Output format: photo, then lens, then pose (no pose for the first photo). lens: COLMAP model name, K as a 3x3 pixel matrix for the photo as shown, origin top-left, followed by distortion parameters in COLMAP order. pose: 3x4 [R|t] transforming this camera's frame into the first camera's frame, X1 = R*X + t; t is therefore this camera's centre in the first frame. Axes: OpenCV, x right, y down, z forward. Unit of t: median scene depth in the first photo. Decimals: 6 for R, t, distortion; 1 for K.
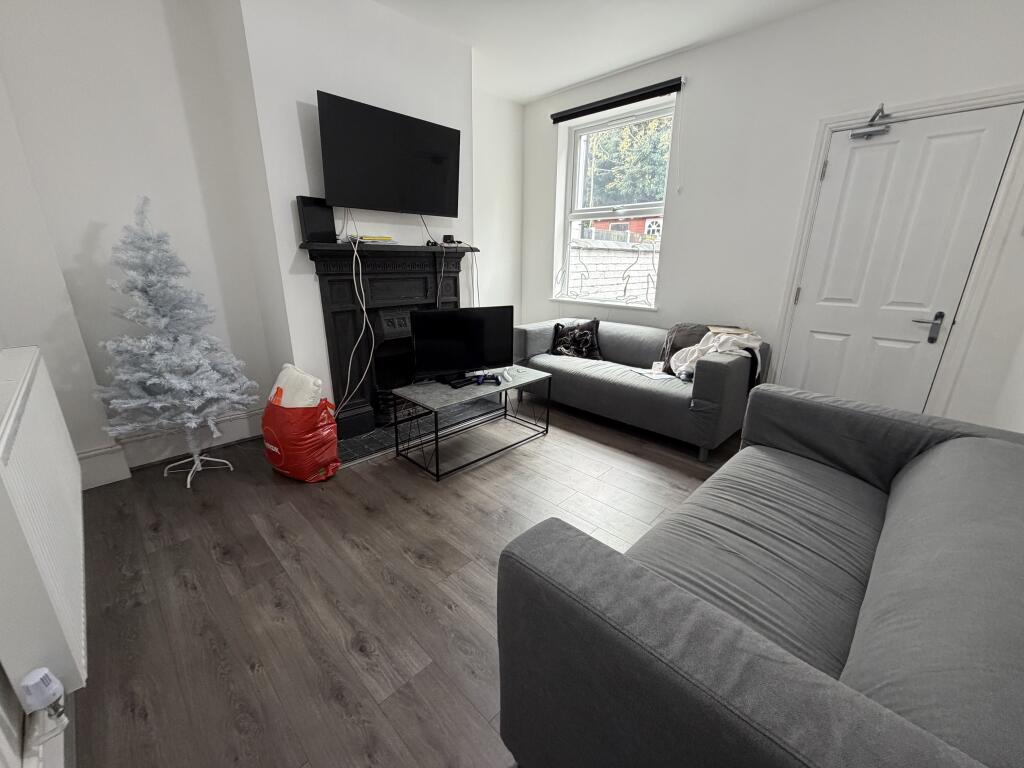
lens RADIAL K [[407.6, 0, 510.4], [0, 407.6, 385.9], [0, 0, 1]] dist [-0.000818, 0.000126]
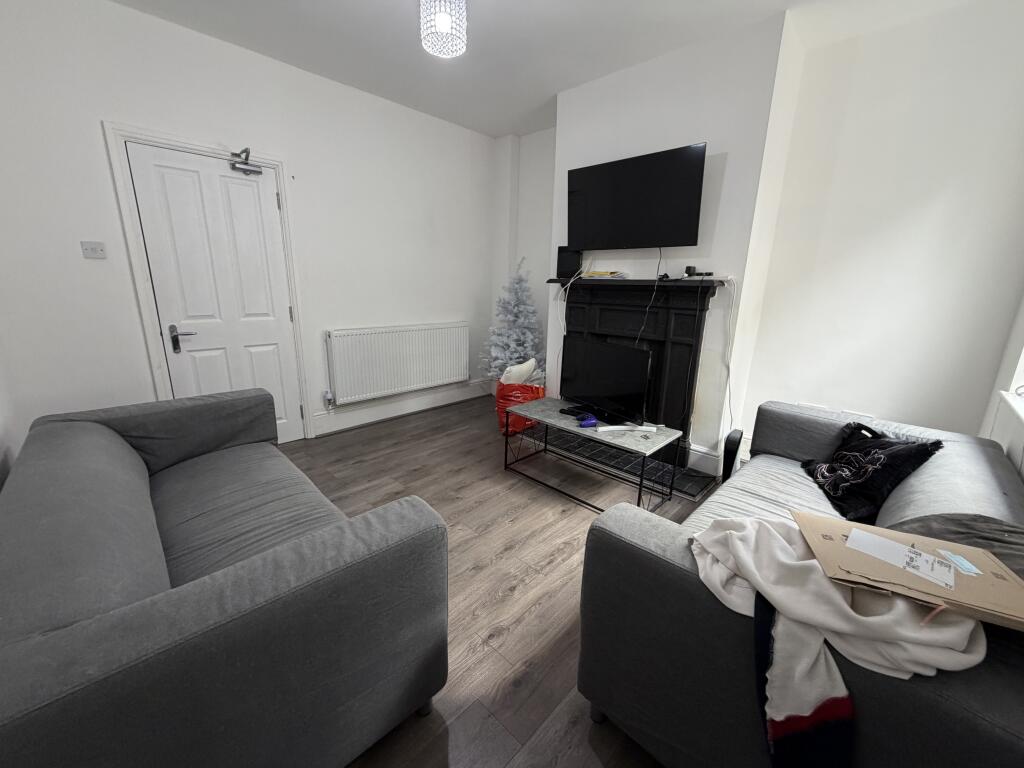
lens RADIAL K [[407.6, 0, 510.4], [0, 407.6, 385.9], [0, 0, 1]] dist [-0.000818, 0.000126]
pose [[0.008670, 0.237535, -0.971340, 0.861136], [-0.319603, 0.921084, 0.222392, -0.246878], [0.947512, 0.308515, 0.083903, 0.763658]]
